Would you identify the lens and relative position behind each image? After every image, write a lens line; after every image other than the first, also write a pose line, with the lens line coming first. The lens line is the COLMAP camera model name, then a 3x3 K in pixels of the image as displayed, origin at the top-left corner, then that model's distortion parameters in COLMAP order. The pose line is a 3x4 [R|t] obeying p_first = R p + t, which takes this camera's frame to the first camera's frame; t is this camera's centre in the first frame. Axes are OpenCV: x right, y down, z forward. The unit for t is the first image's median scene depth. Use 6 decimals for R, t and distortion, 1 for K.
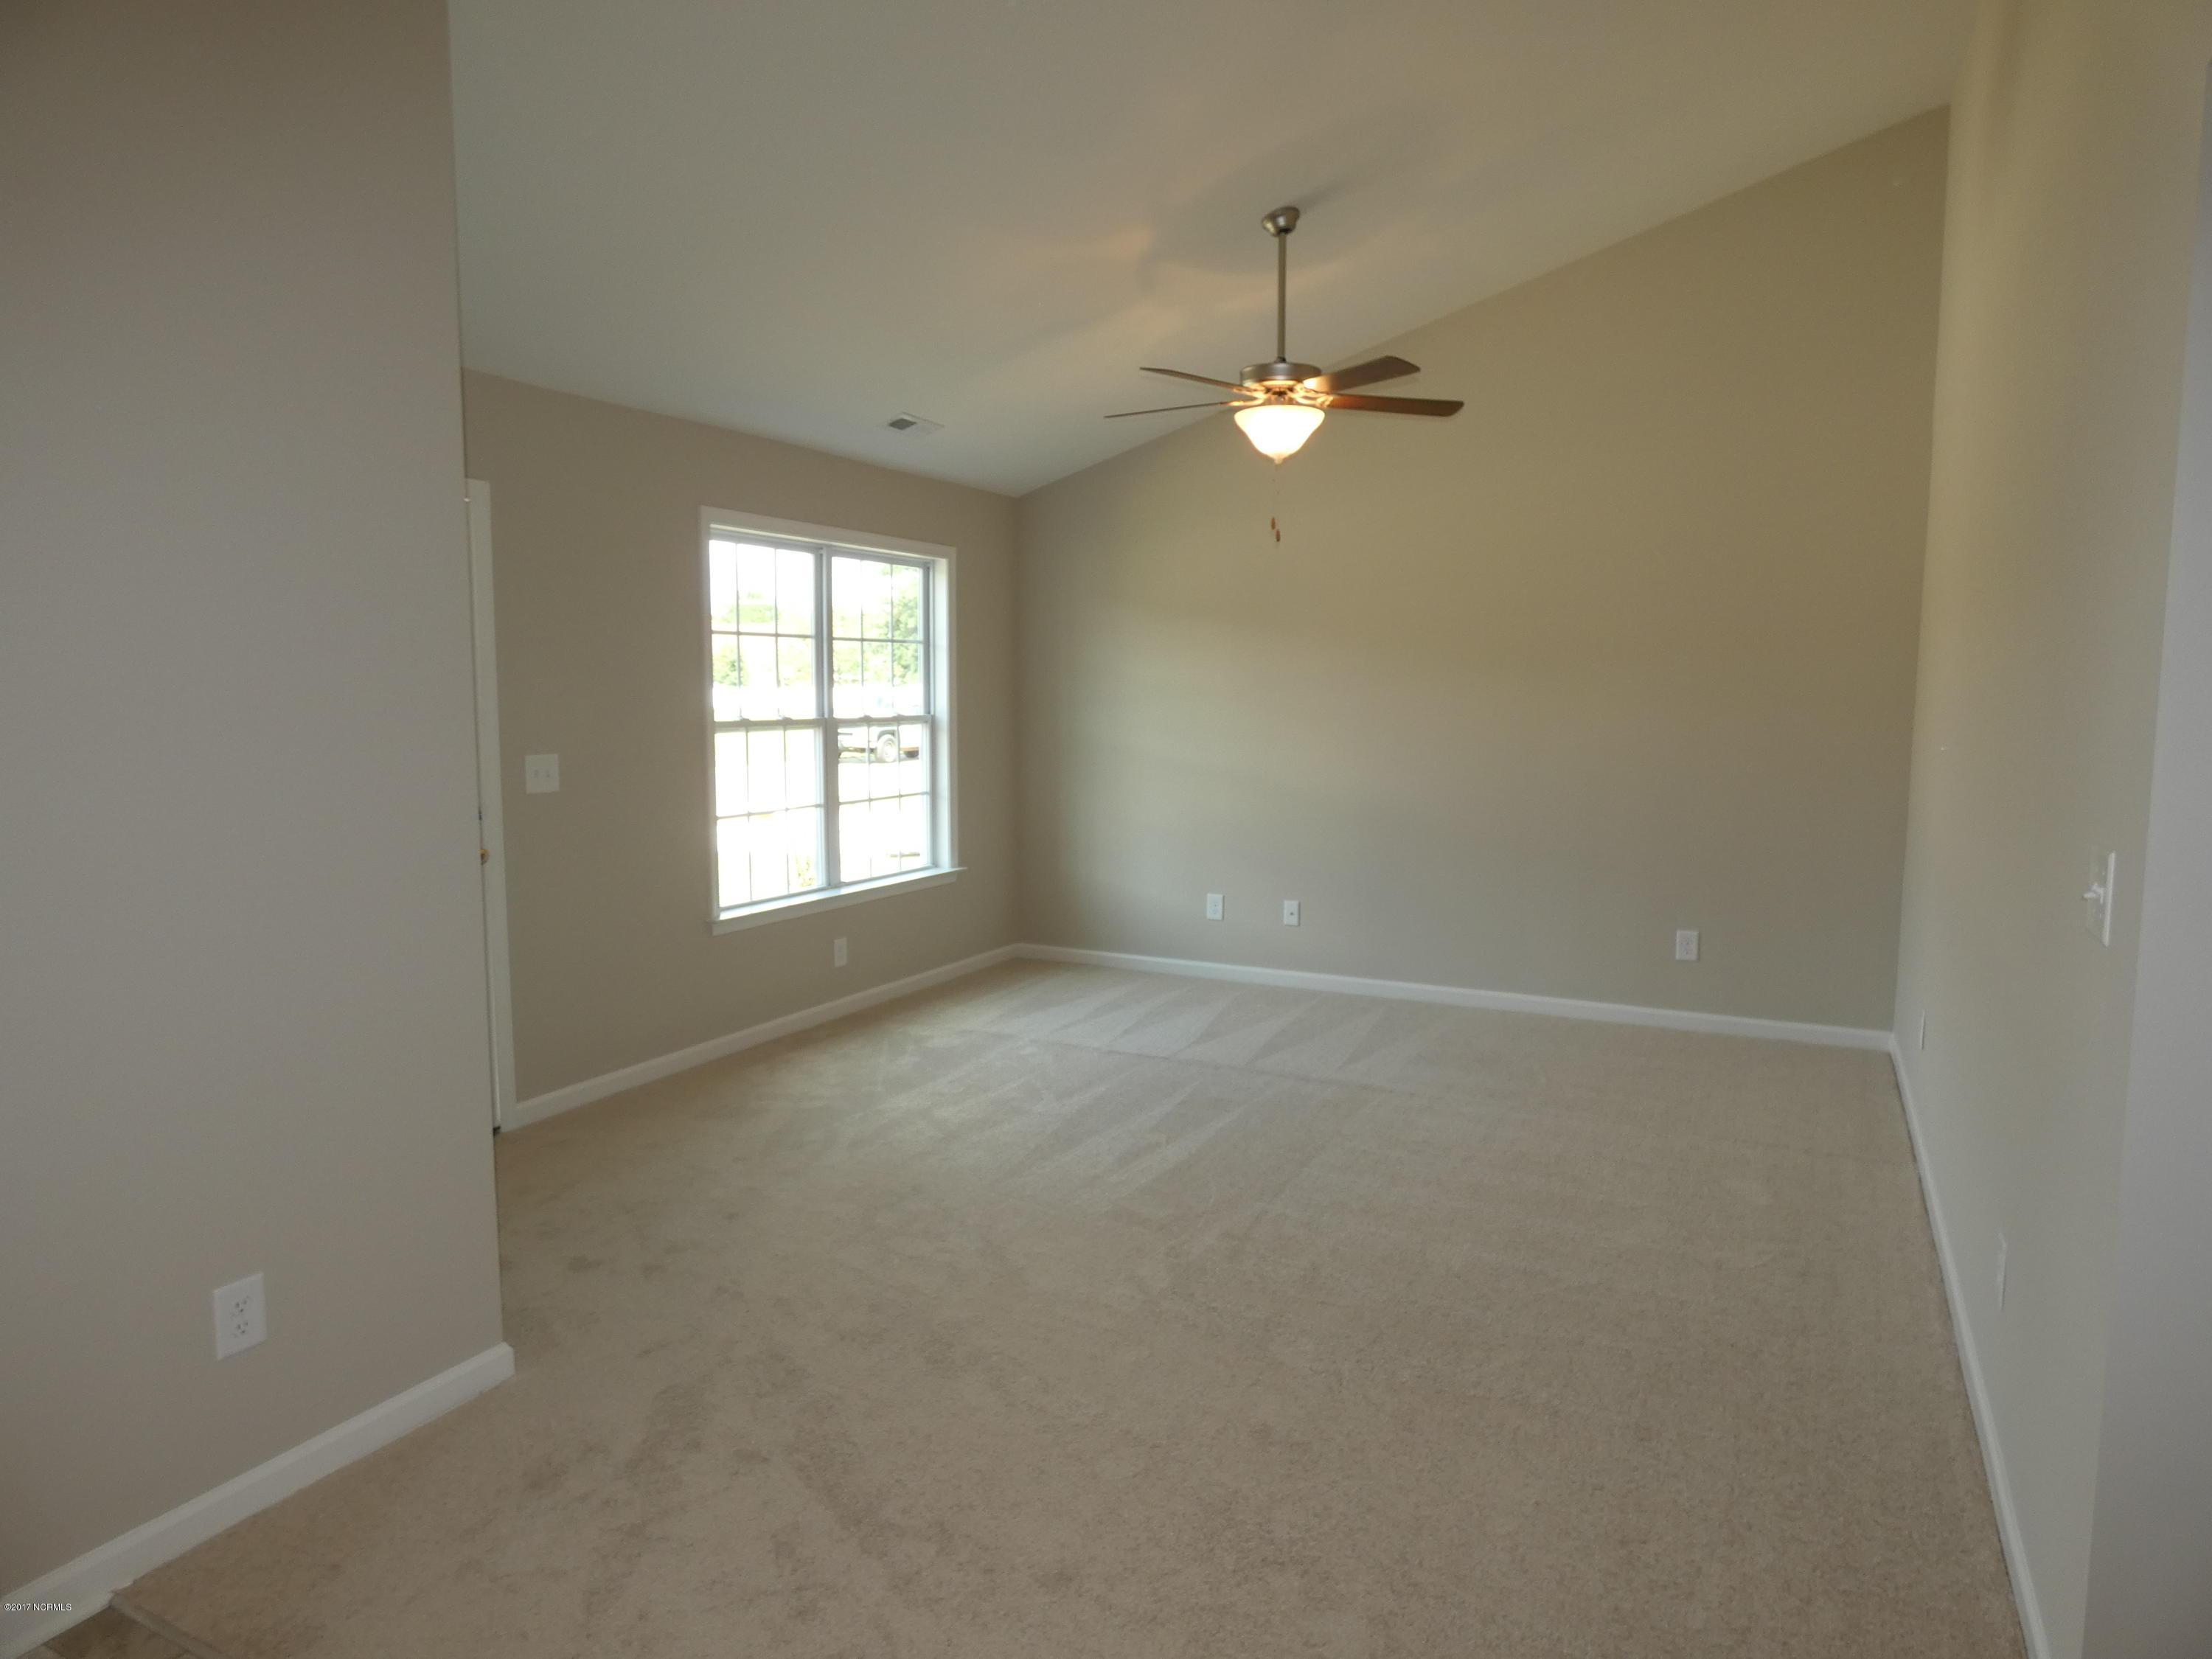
lens RADIAL K [[1320.7, 0, 1111.6], [0, 1320.7, 842.0], [0, 0, 1]] dist [-0.017931, 0.002163]
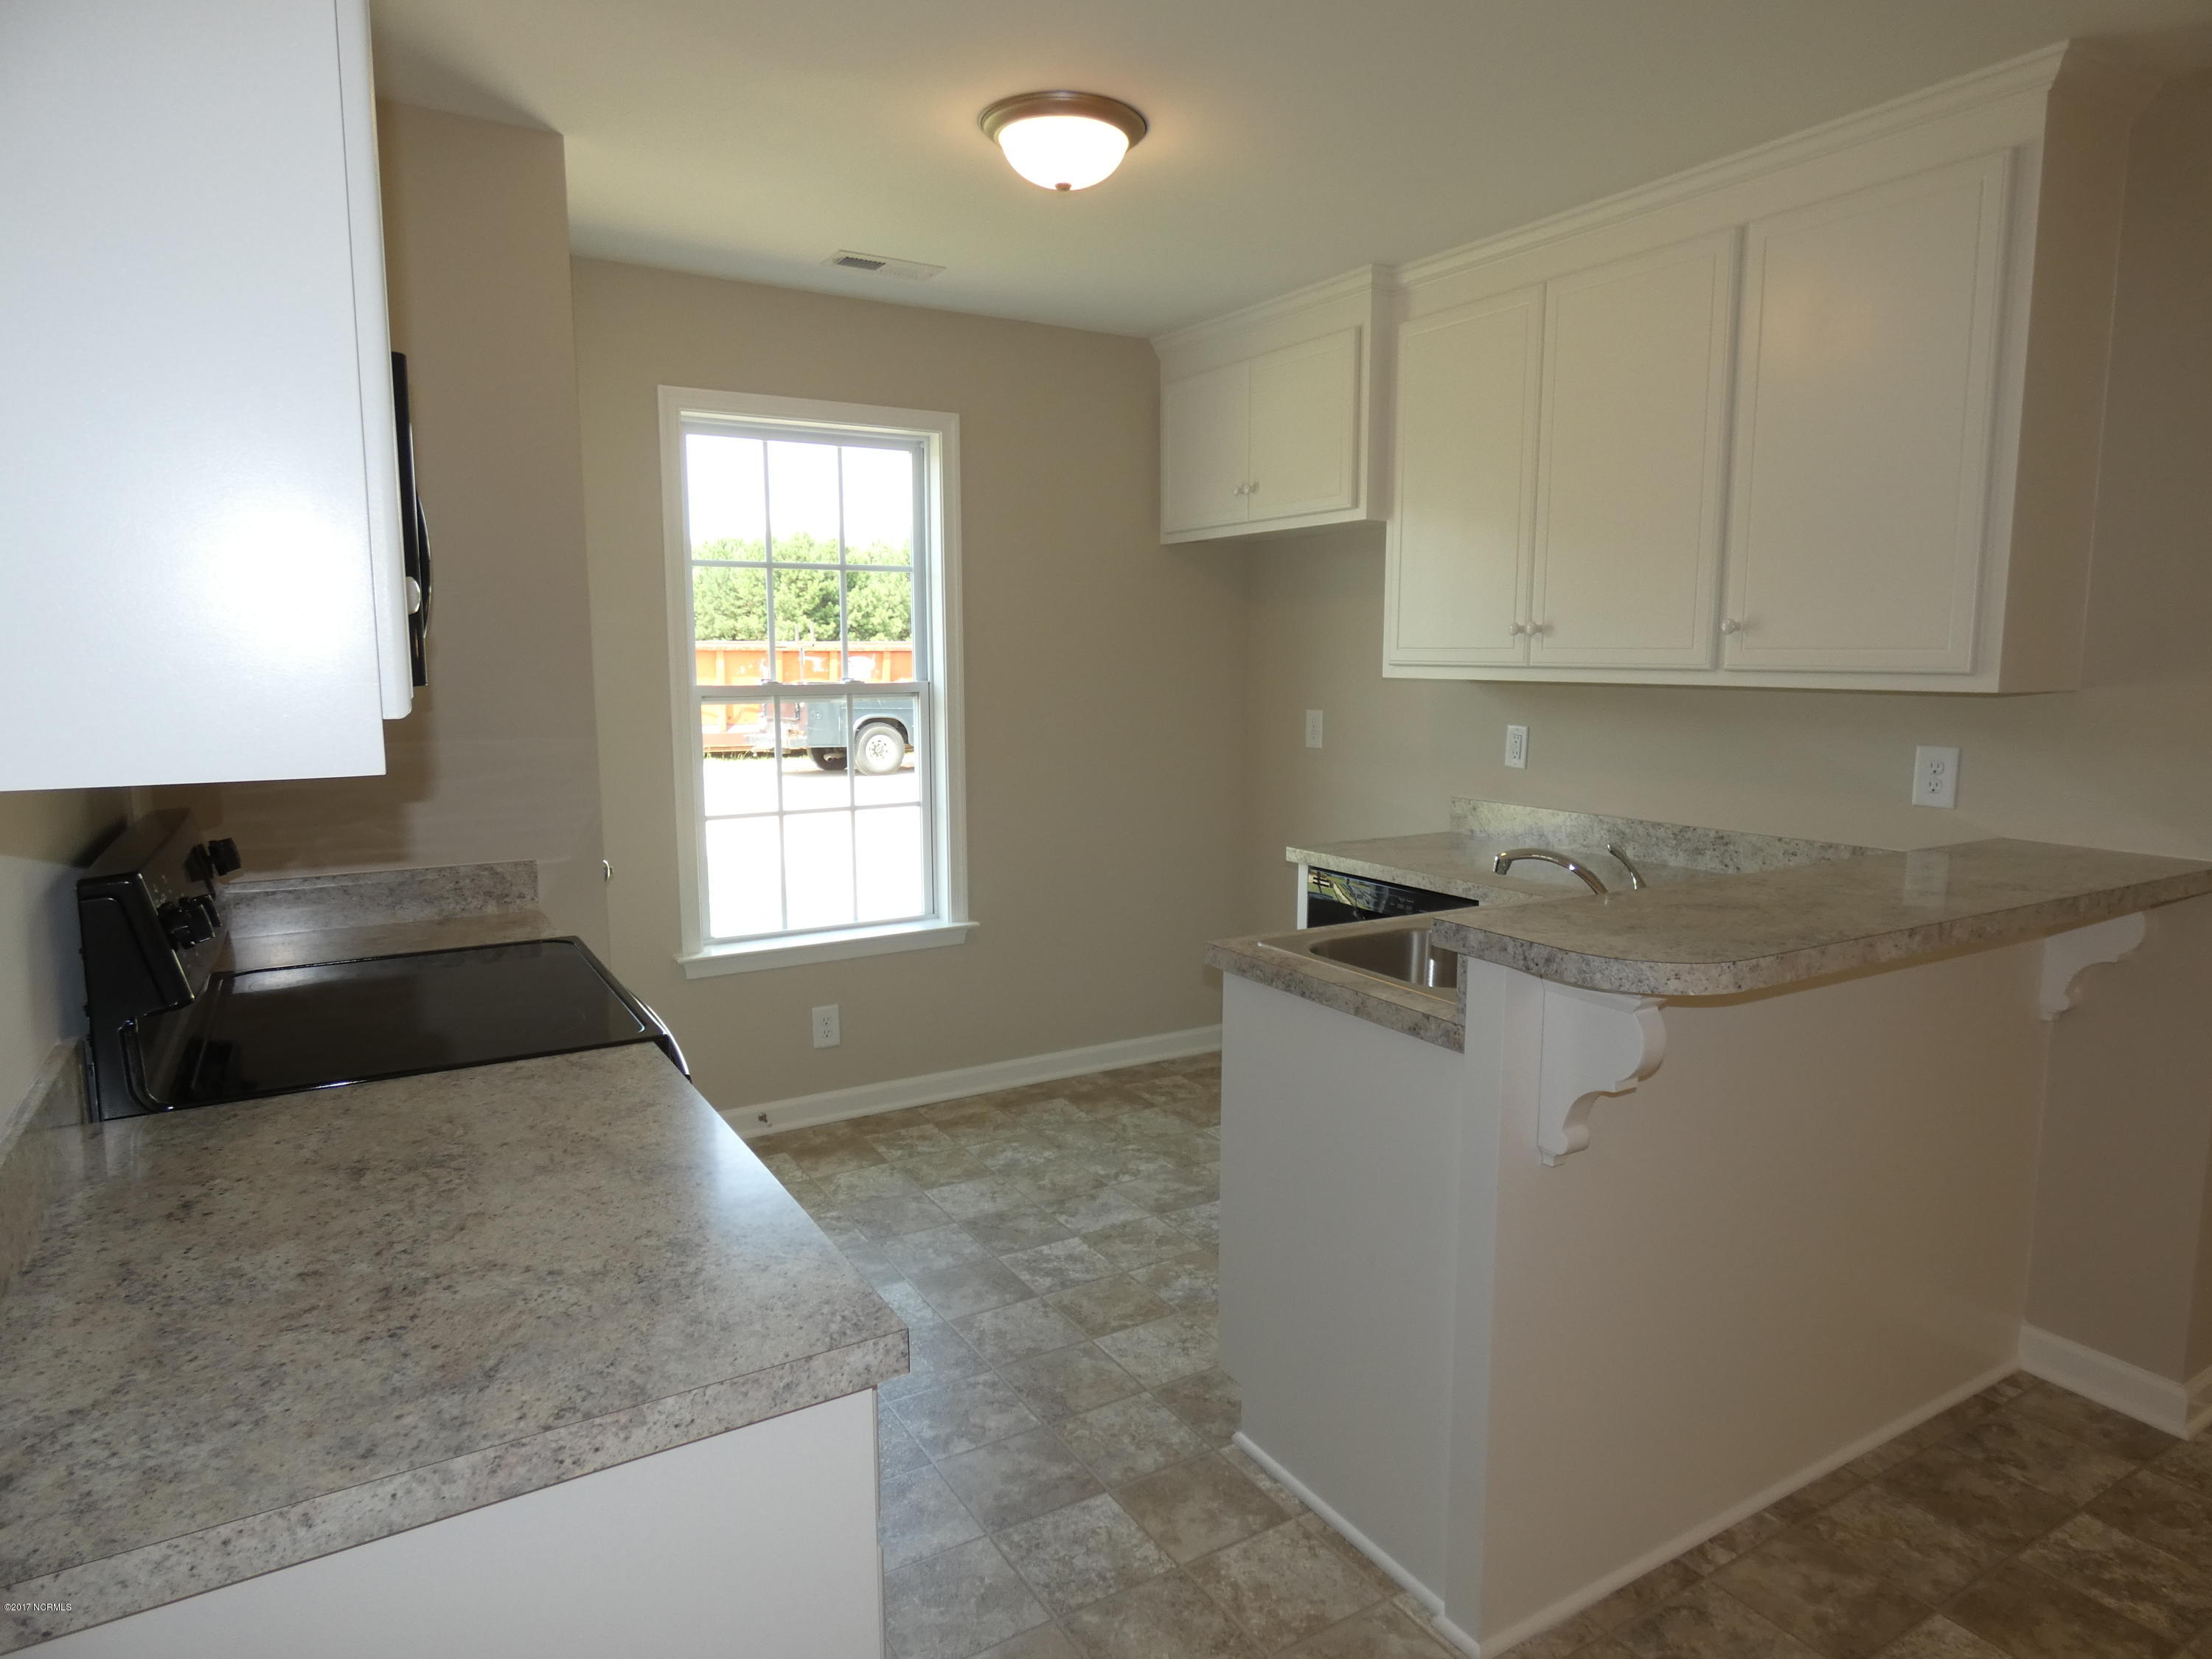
lens RADIAL K [[1320.7, 0, 1099.0], [0, 1320.7, 827.1], [0, 0, 1]] dist [-0.017931, 0.002163]
pose [[0.855580, 0.070300, -0.512876, 0.264858], [-0.057983, 0.997516, 0.040003, -0.055732], [0.514414, -0.004488, 0.857530, 0.486824]]
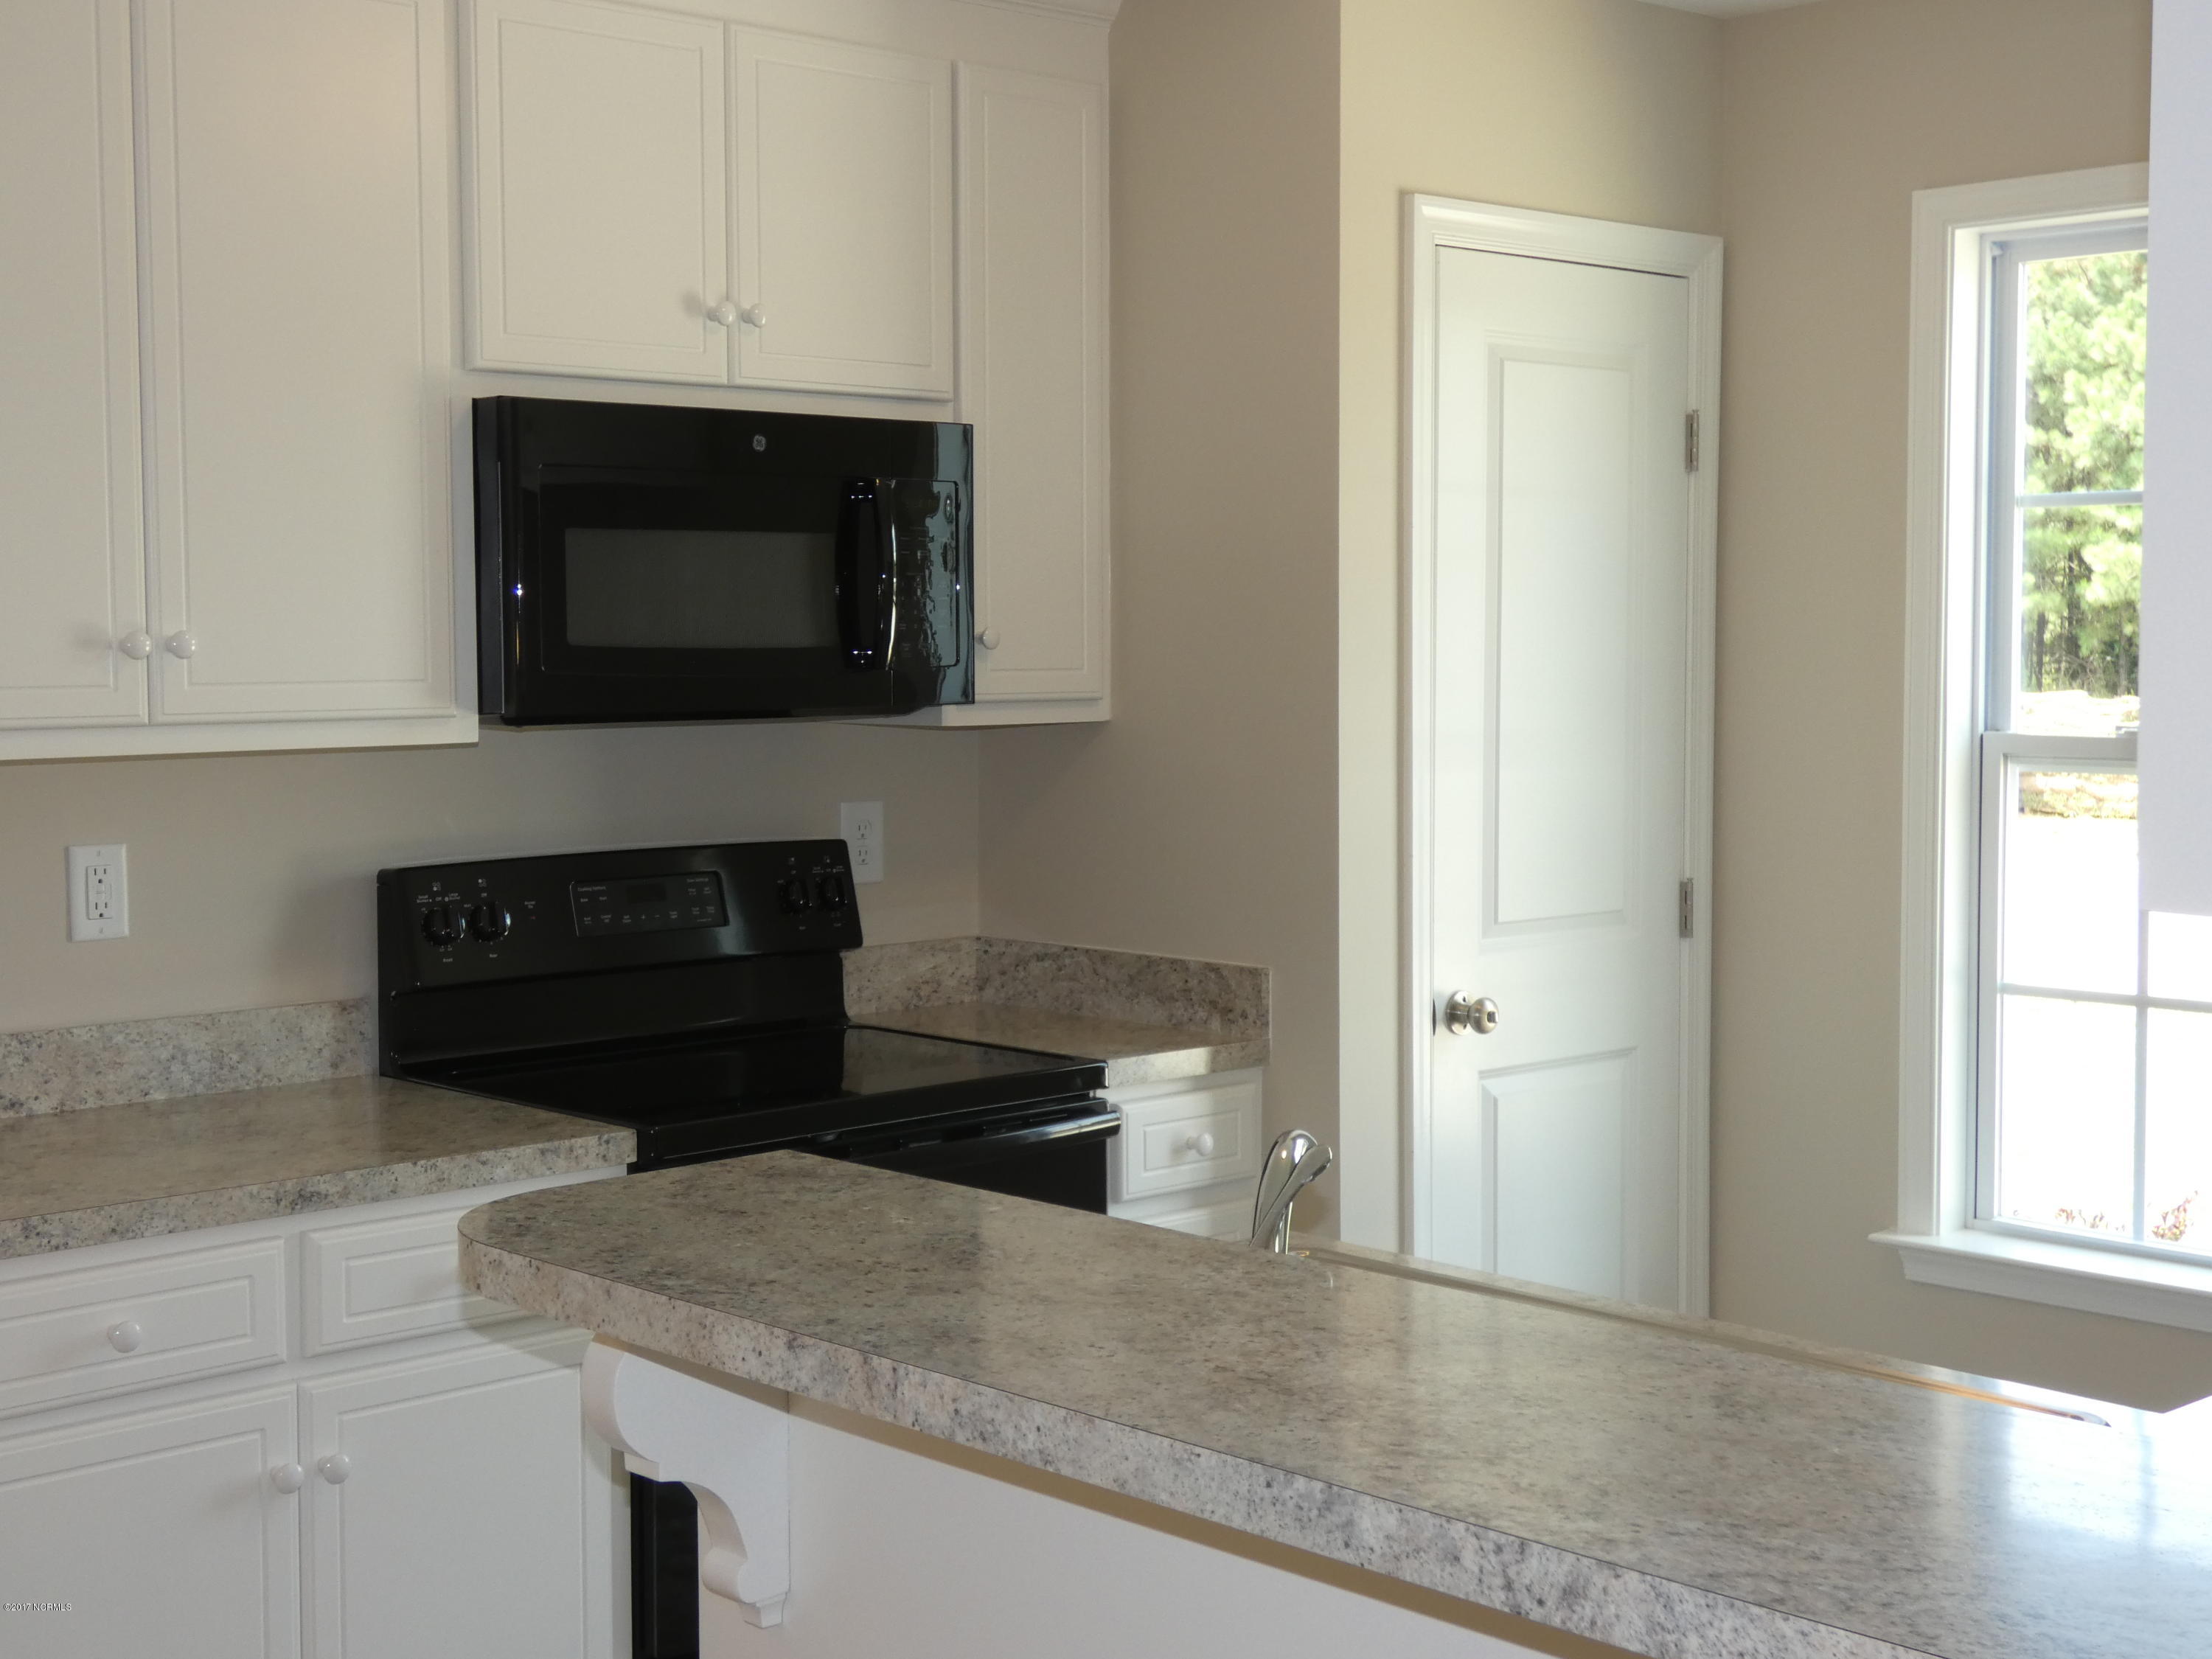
lens RADIAL K [[3052.5, 0, 1142.4], [0, 3052.5, 817.2], [0, 0, 1]] dist [0.044882, 0.000000]
pose [[-0.305851, 0.078128, -0.948868, 0.596091], [-0.103424, 0.988003, 0.114687, -0.141864], [0.946445, 0.133213, -0.294102, 1.055034]]
